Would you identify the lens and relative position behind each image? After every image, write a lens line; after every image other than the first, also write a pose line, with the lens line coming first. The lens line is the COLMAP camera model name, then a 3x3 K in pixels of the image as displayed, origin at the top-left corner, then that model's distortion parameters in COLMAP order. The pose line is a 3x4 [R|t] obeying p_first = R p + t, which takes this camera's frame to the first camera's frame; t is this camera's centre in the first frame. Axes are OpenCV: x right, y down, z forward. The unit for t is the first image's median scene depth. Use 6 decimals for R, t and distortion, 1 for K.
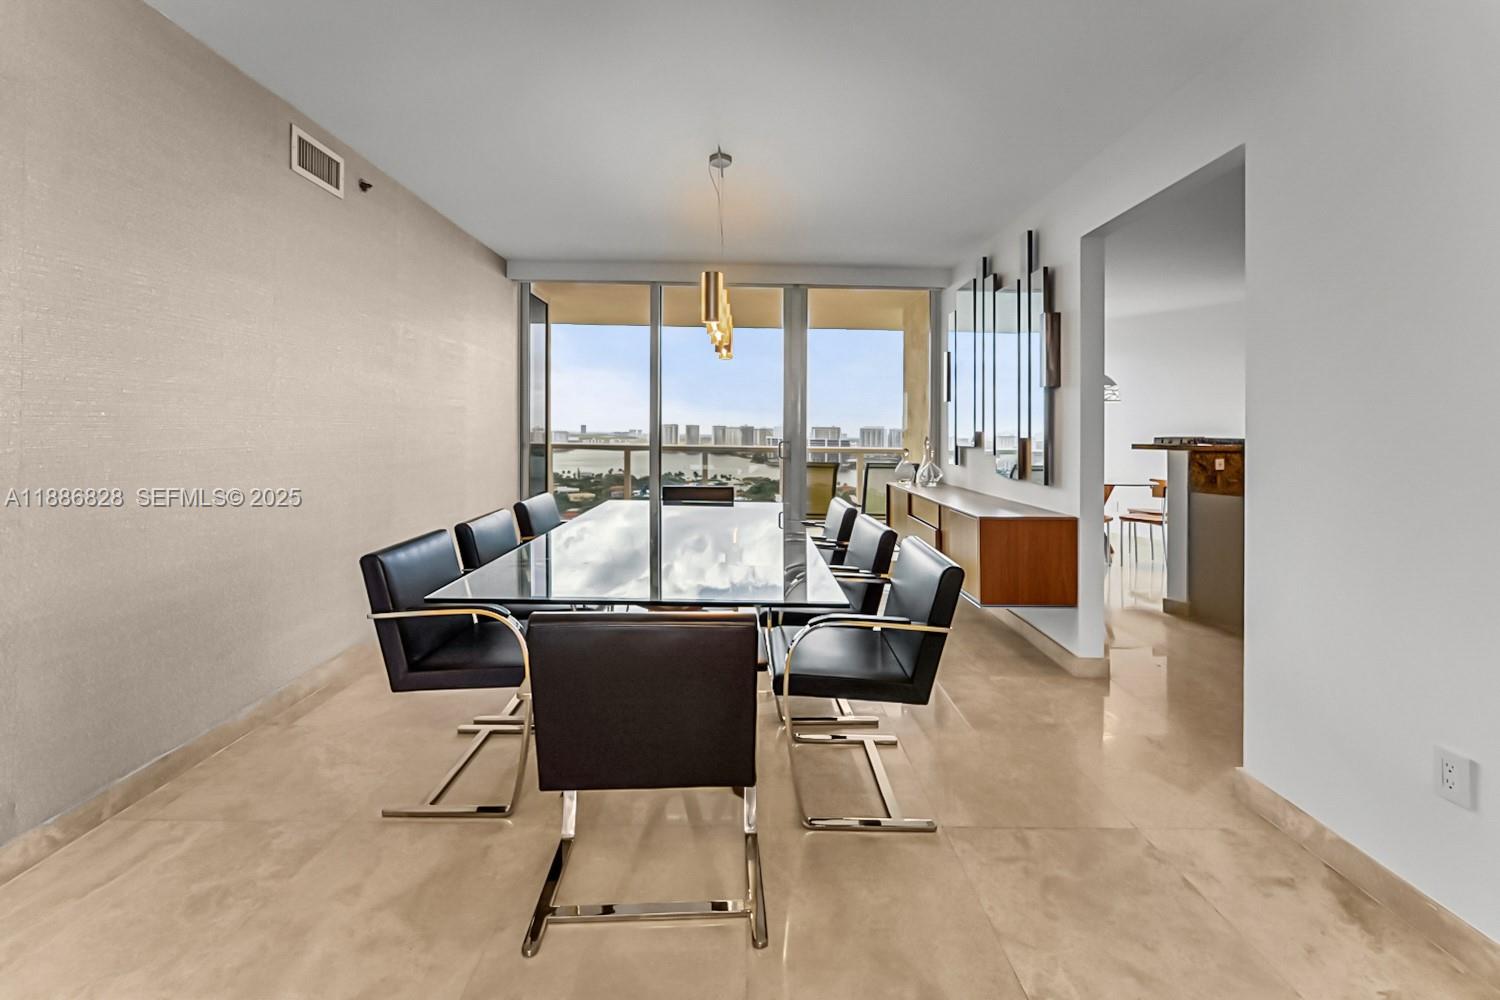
lens RADIAL K [[623.0, 0, 732.9], [0, 623.0, 425.1], [0, 0, 1]] dist [-0.002504, -0.001704]
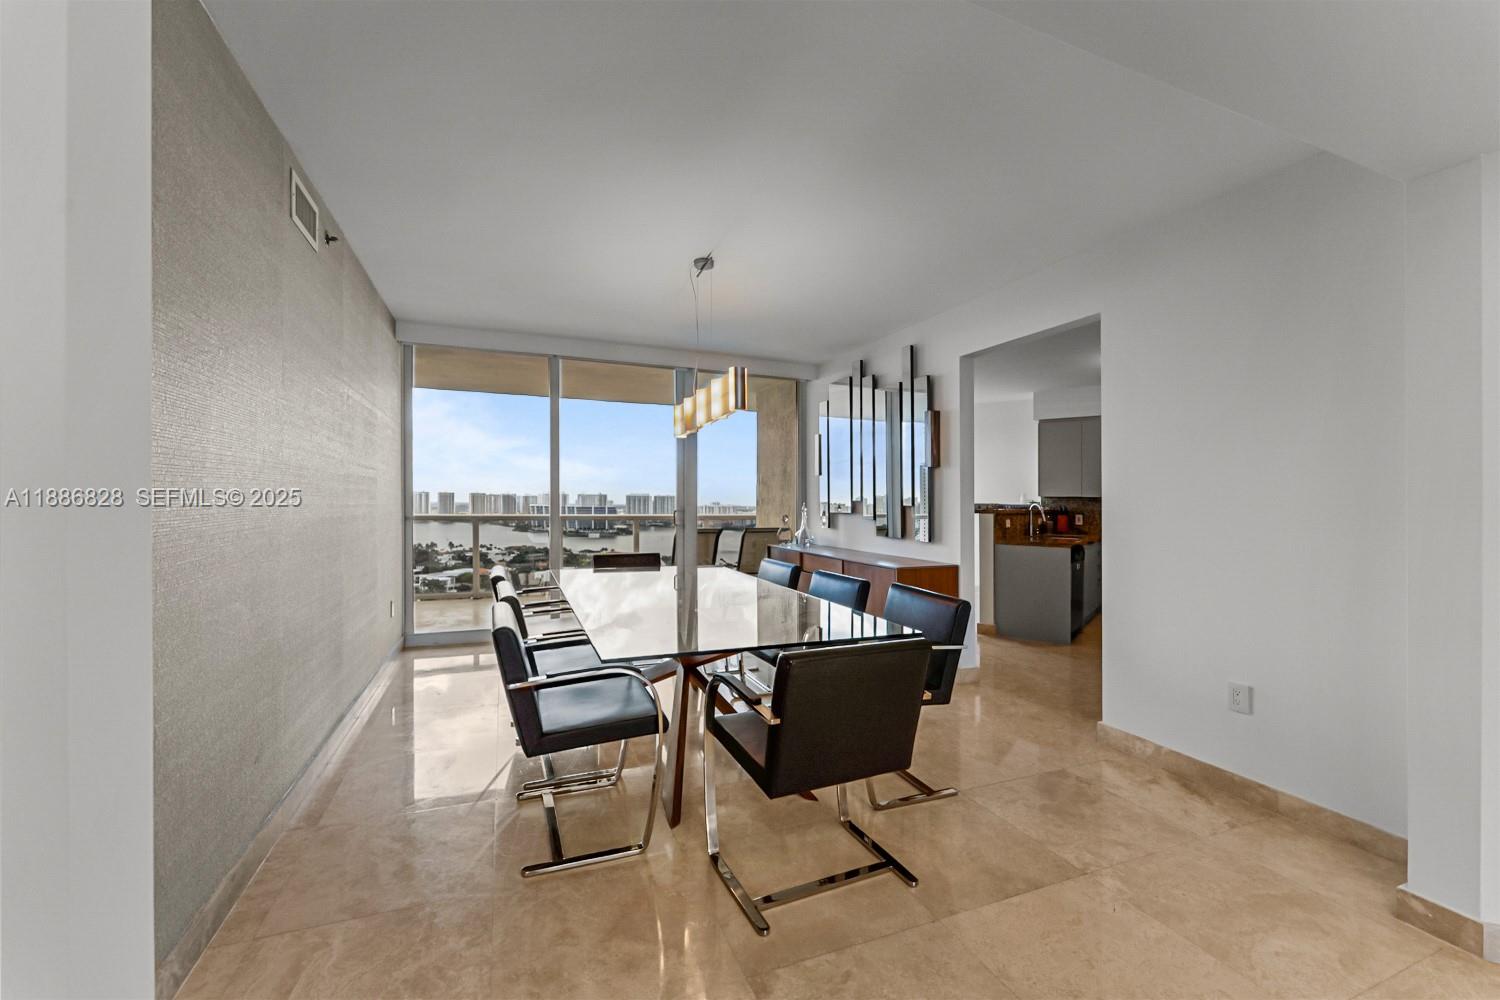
lens RADIAL K [[623.0, 0, 719.0], [0, 623.0, 482.8], [0, 0, 1]] dist [-0.002504, -0.001704]
pose [[0.932300, 0.004063, 0.361663, -0.315956], [0.001069, 0.999902, -0.013989, -0.008456], [-0.361685, 0.013429, 0.932204, -0.048158]]
